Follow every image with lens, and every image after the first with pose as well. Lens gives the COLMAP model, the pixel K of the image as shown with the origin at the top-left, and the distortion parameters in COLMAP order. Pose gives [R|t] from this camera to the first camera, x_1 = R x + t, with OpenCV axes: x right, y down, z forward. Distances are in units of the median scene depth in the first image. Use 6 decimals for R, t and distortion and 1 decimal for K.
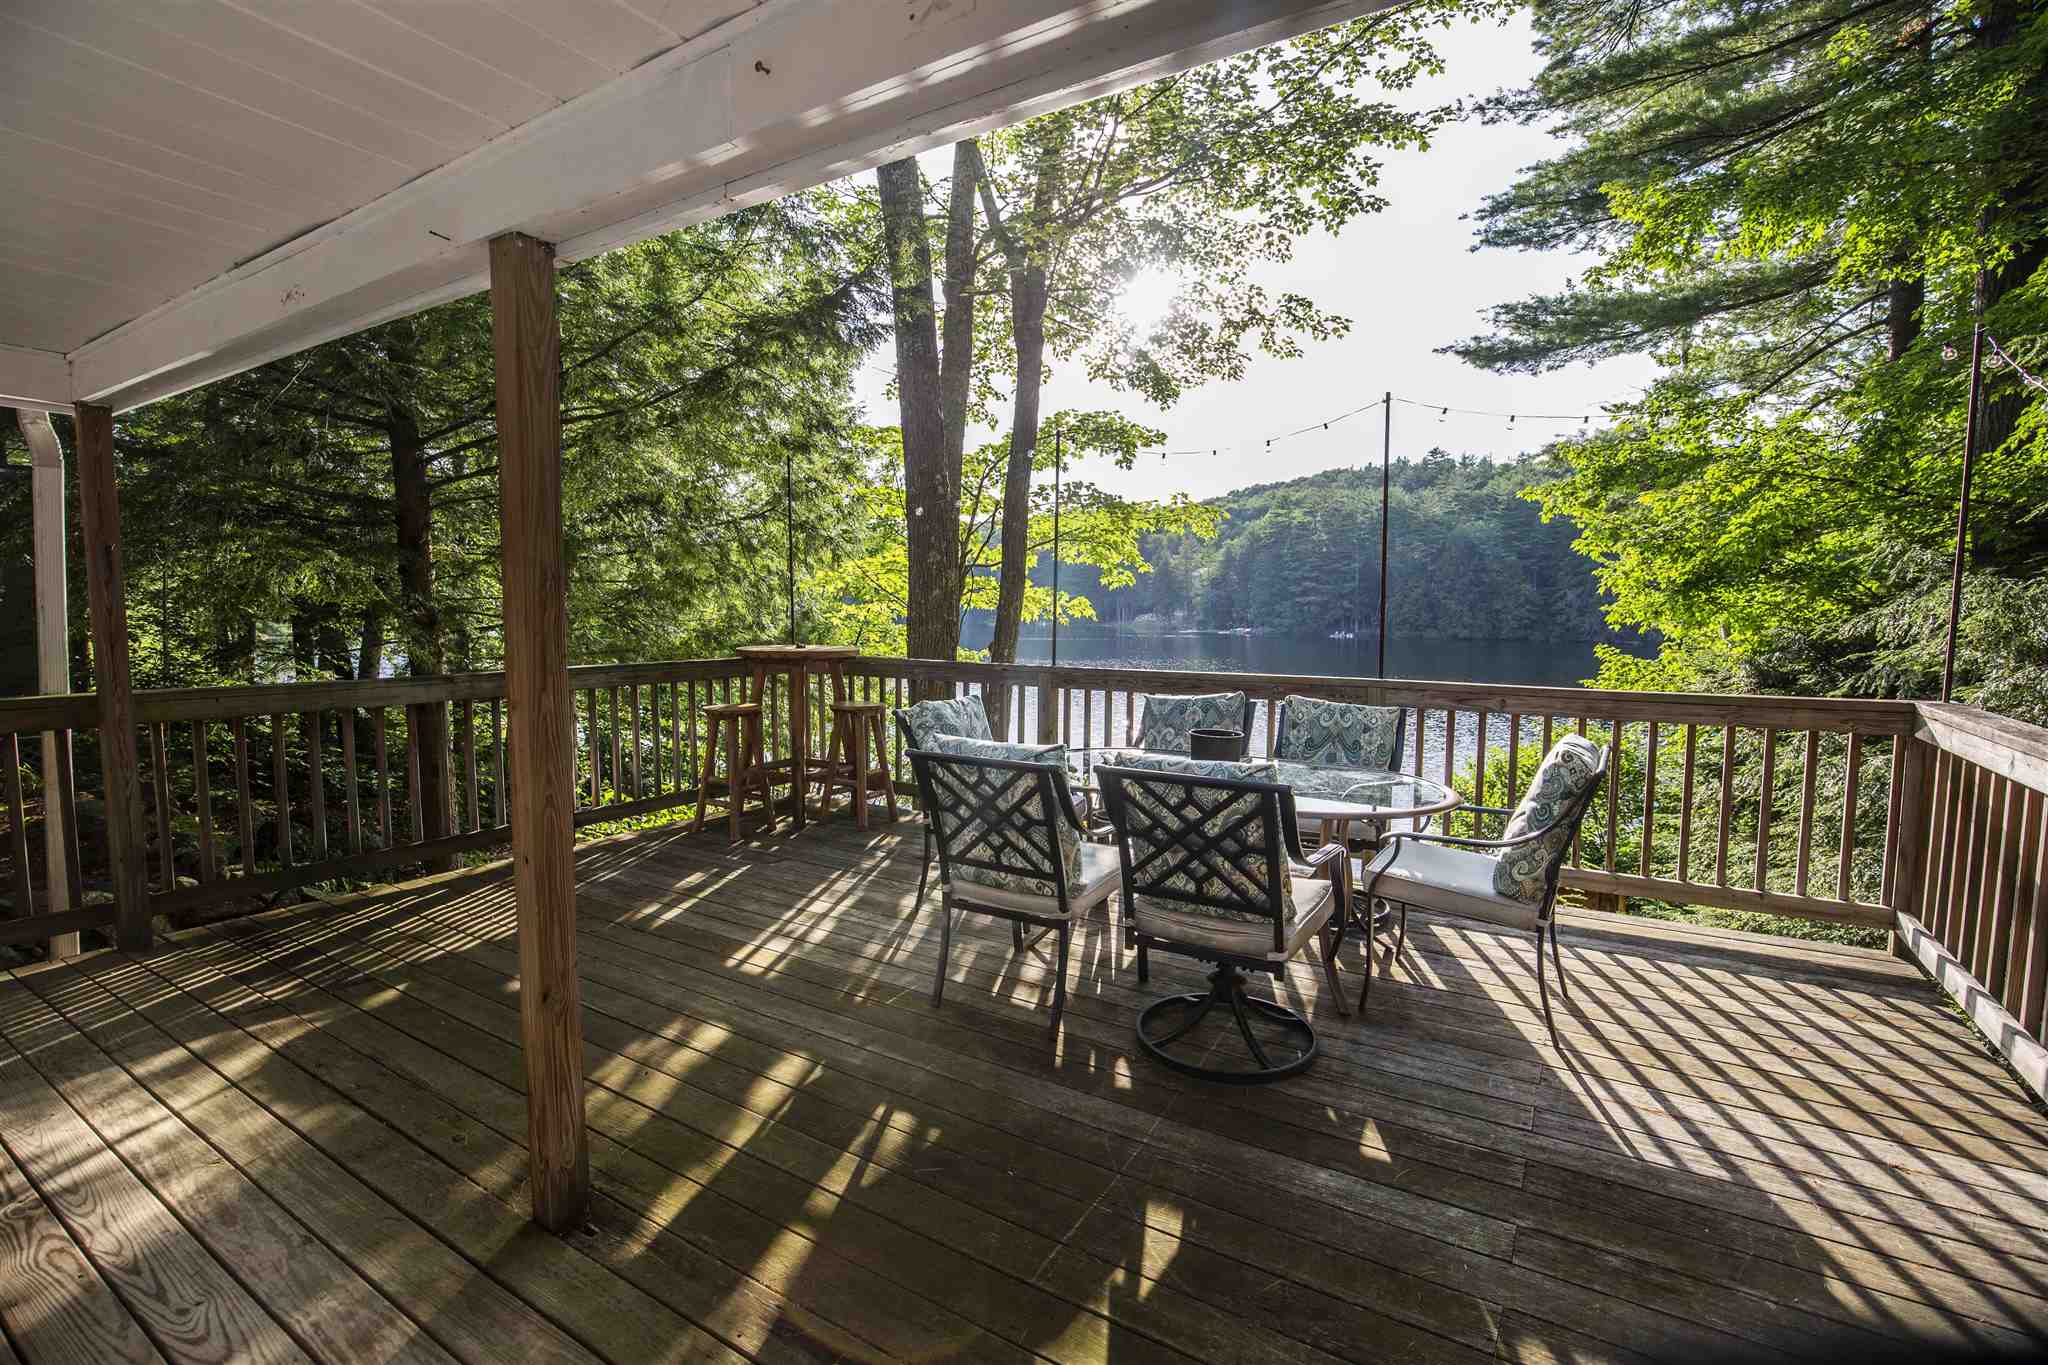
lens RADIAL K [[922.9, 0, 1024.0], [0, 922.9, 682.5], [0, 0, 1]] dist [-0.030601, 0.007270]
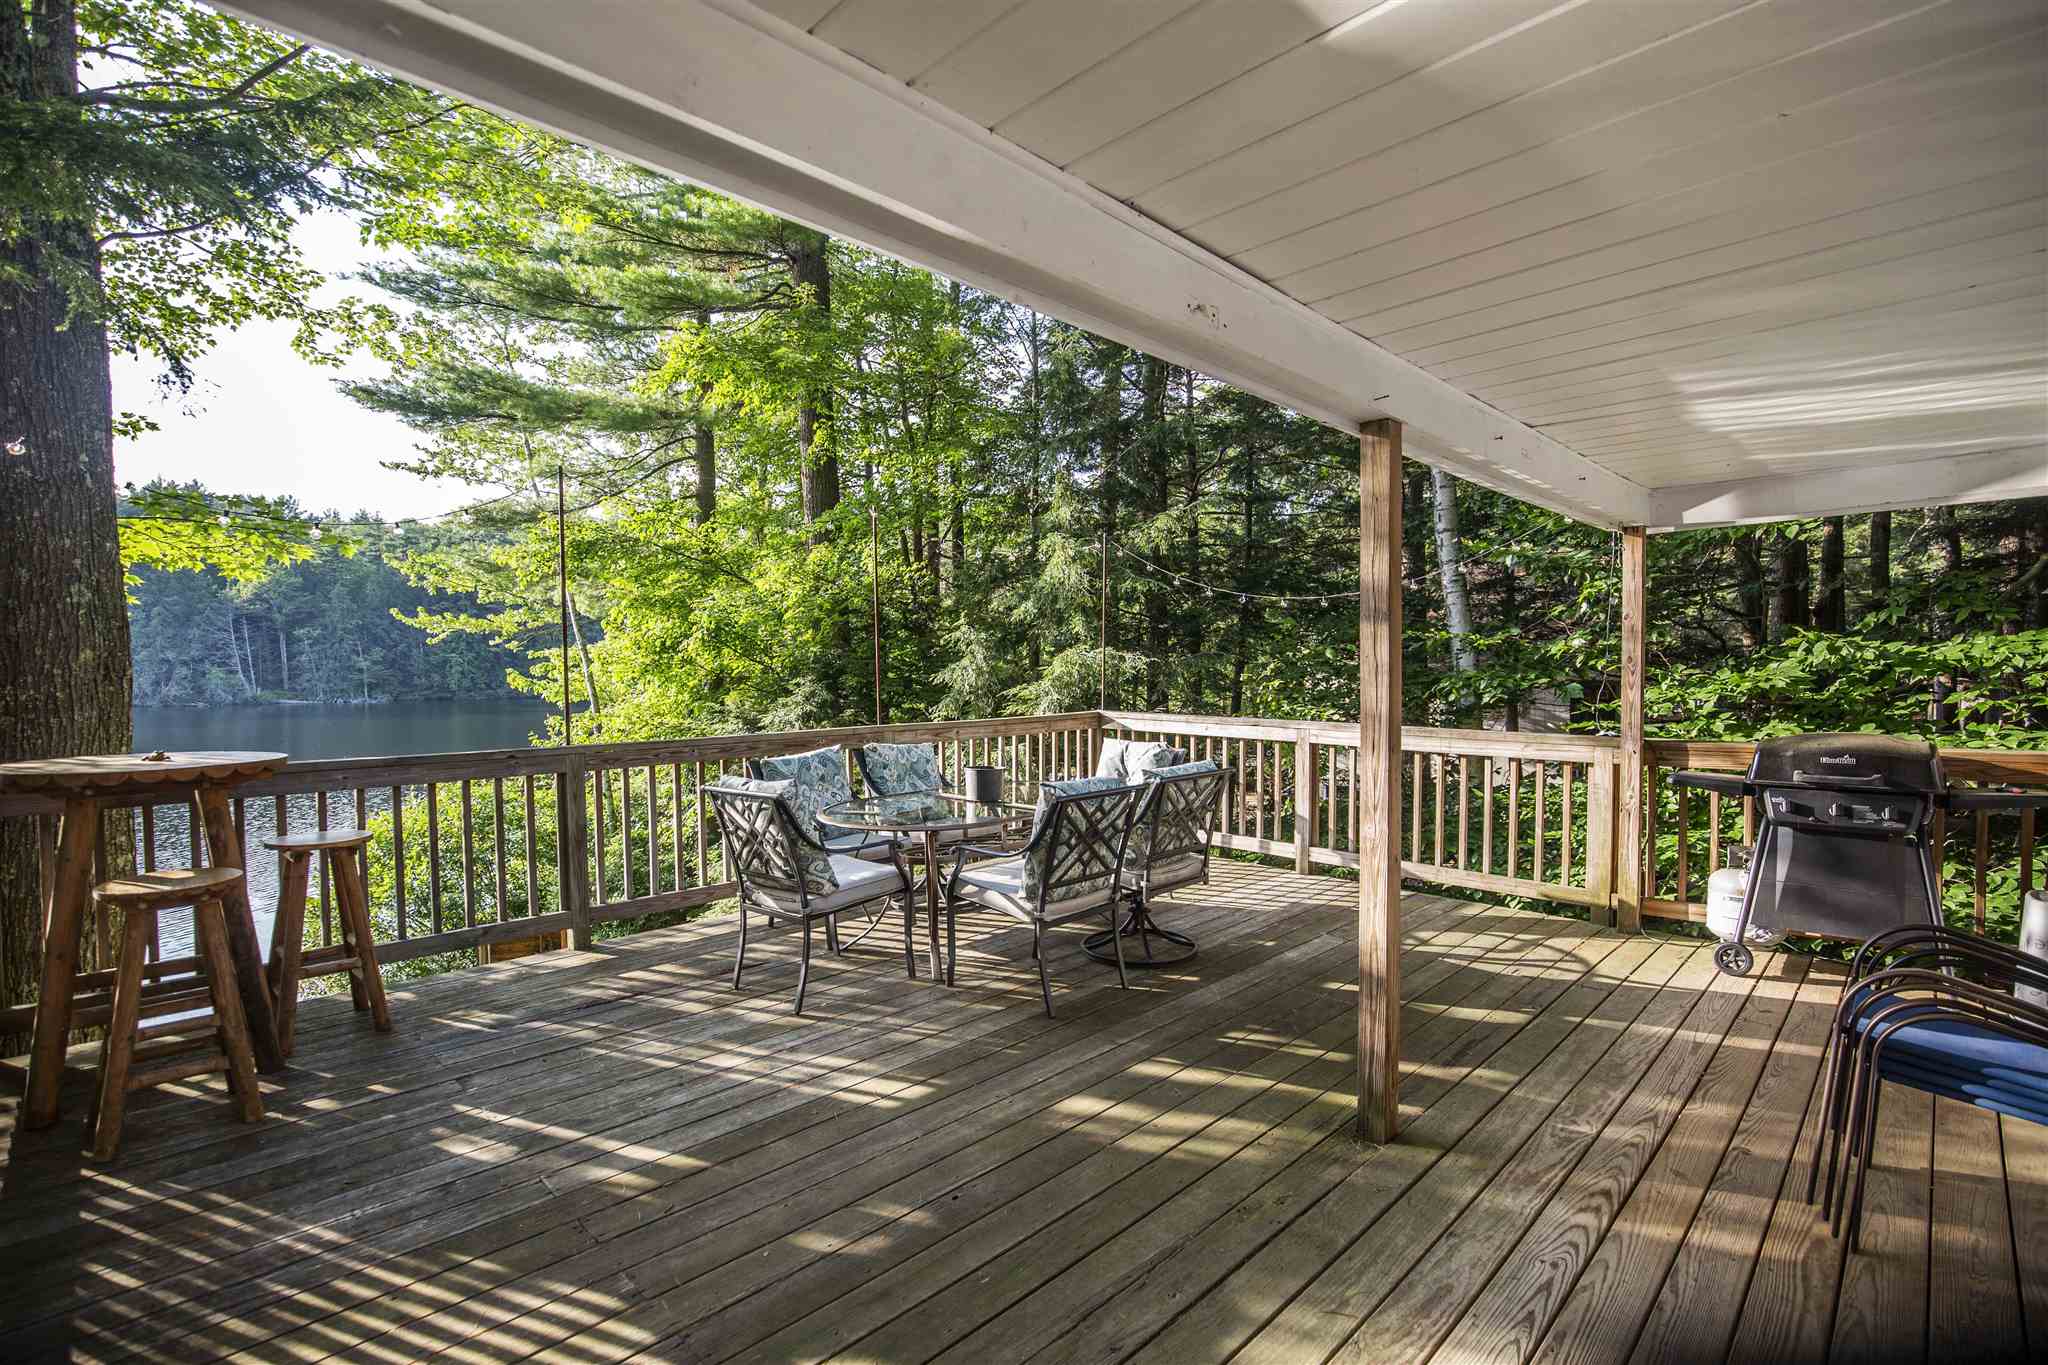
lens RADIAL K [[940.5, 0, 1027.4], [0, 940.5, 689.6], [0, 0, 1]] dist [-0.032801, 0.008110]
pose [[0.226703, -0.028739, 0.973540, -0.819098], [0.089356, 0.995963, 0.008593, -0.046411], [-0.969856, 0.085044, 0.228356, 0.484879]]
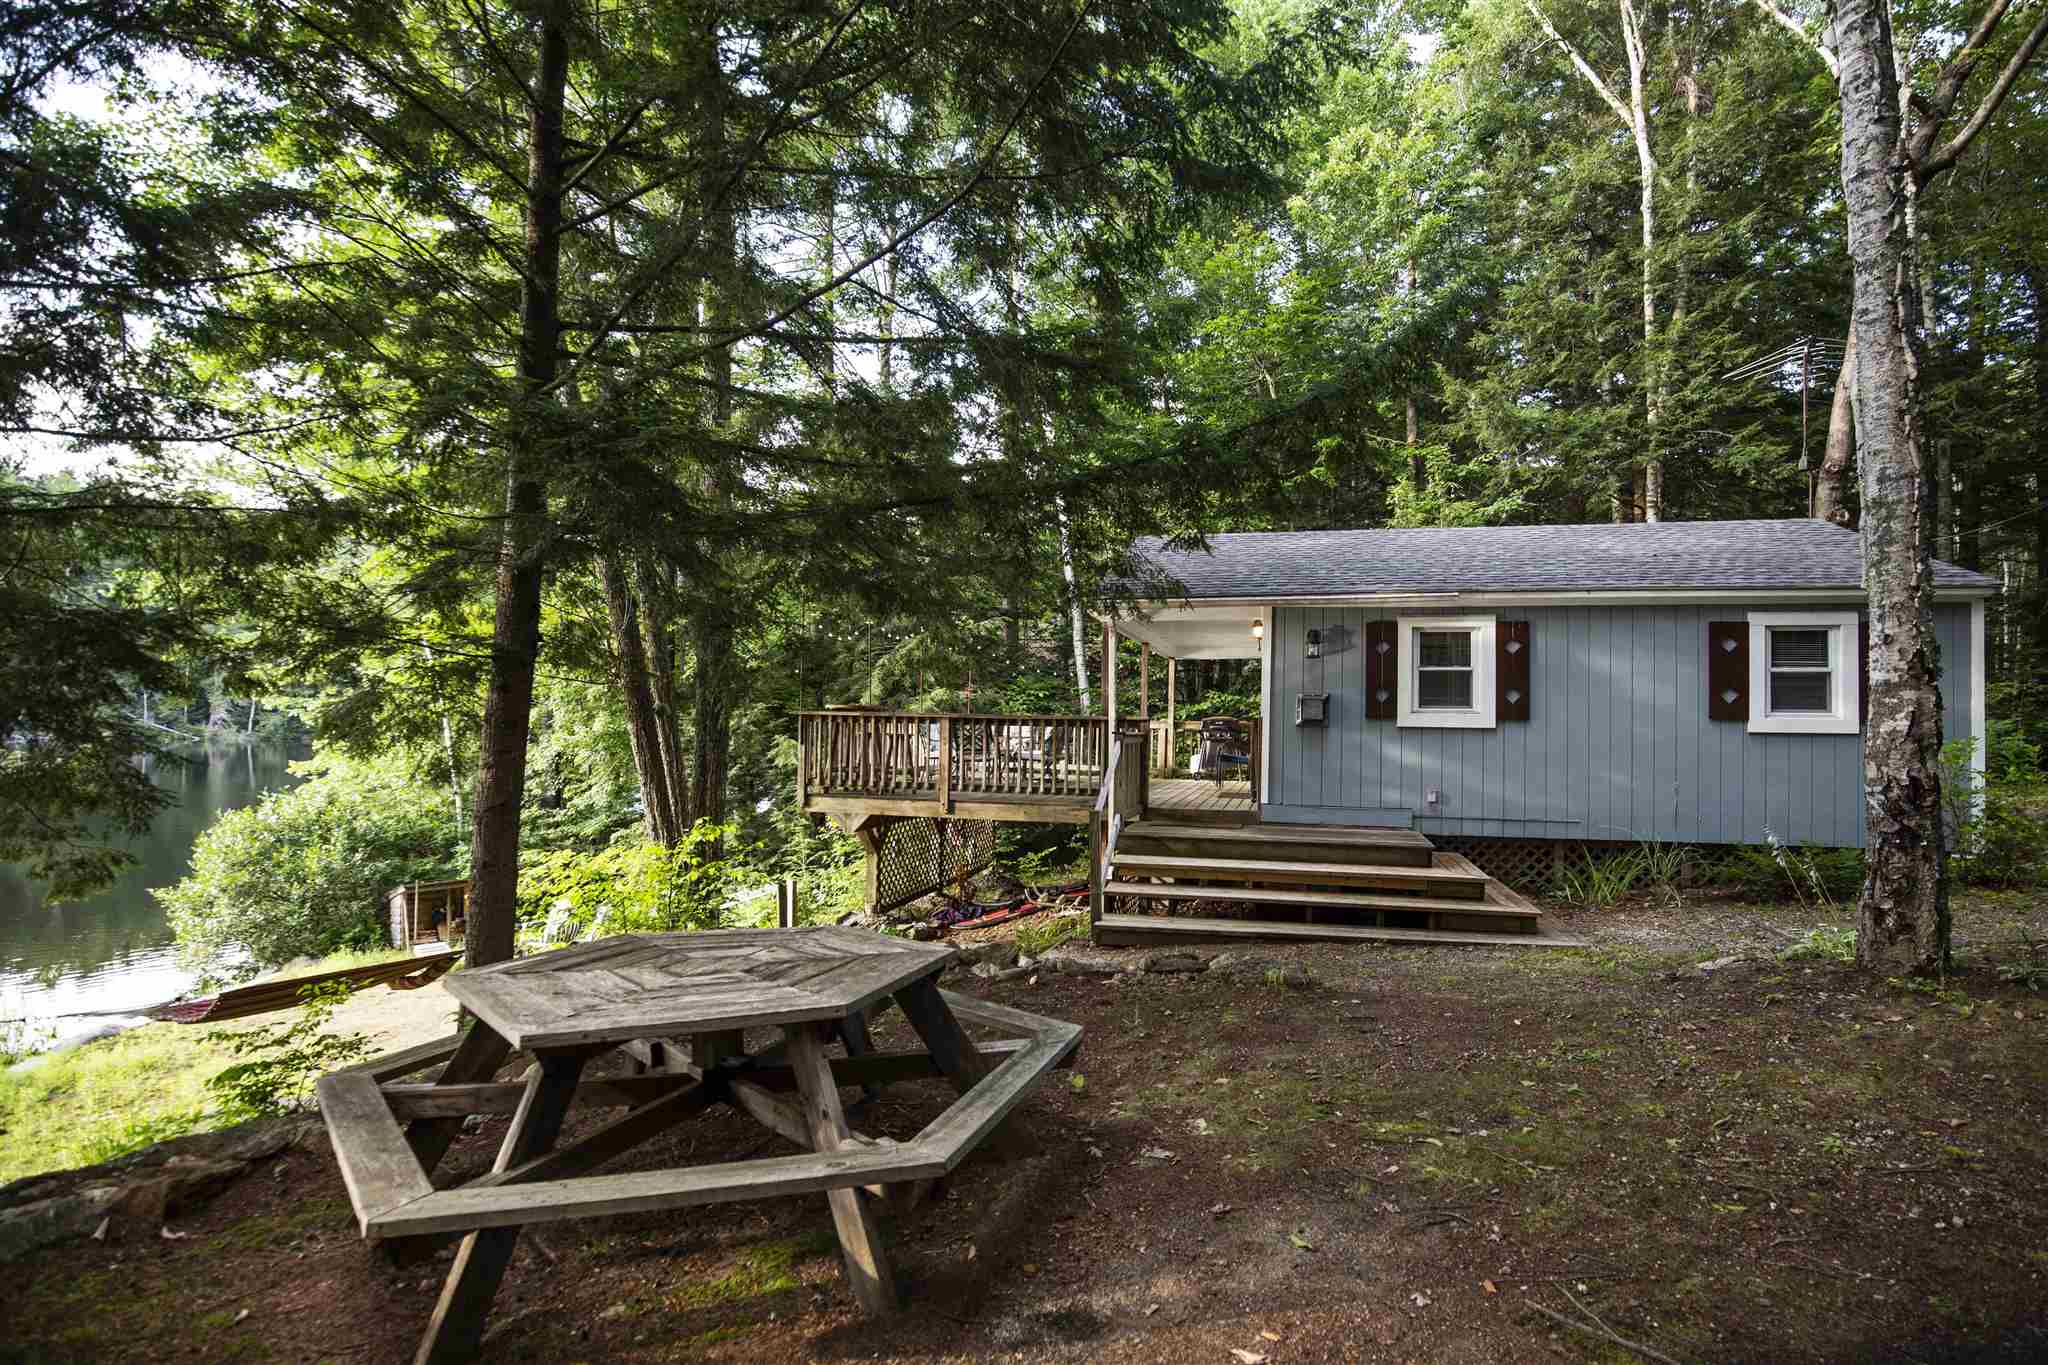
lens RADIAL K [[940.5, 0, 1027.4], [0, 940.5, 689.6], [0, 0, 1]] dist [-0.032801, 0.008110]
pose [[-0.271141, 0.026014, 0.962188, -2.697533], [0.068229, 0.997640, -0.007746, -0.042416], [-0.960118, 0.063549, -0.272276, 1.436146]]
